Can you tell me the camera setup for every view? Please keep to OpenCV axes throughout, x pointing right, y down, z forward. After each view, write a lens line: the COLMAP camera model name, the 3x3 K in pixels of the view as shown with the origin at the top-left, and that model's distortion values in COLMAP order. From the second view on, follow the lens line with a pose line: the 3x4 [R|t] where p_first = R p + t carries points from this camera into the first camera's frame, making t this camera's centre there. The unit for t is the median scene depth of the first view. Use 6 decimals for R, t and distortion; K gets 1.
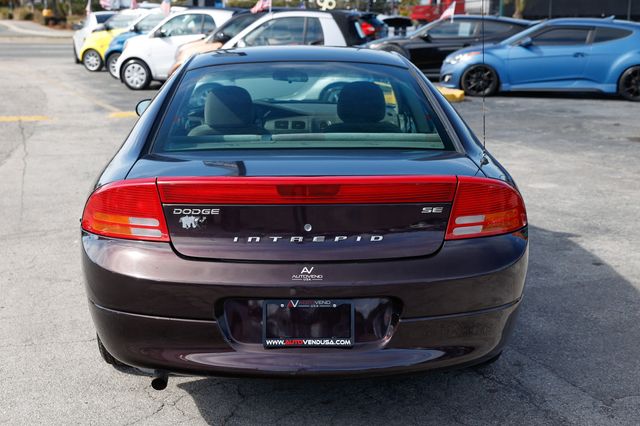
lens RADIAL K [[962.0, 0, 306.2], [0, 962.0, 213.6], [0, 0, 1]] dist [0.111970, 0.034733]
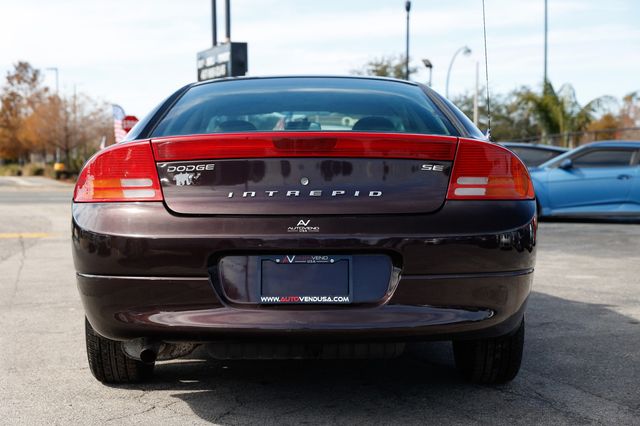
lens RADIAL K [[1064.9, 0, 336.7], [0, 1064.9, 212.4], [0, 0, 1]] dist [0.187539, 0.015812]
pose [[0.999984, -0.003733, -0.004181, 0.030264], [0.002911, 0.983340, -0.181753, 0.188829], [0.004790, 0.181738, 0.983335, -0.045038]]
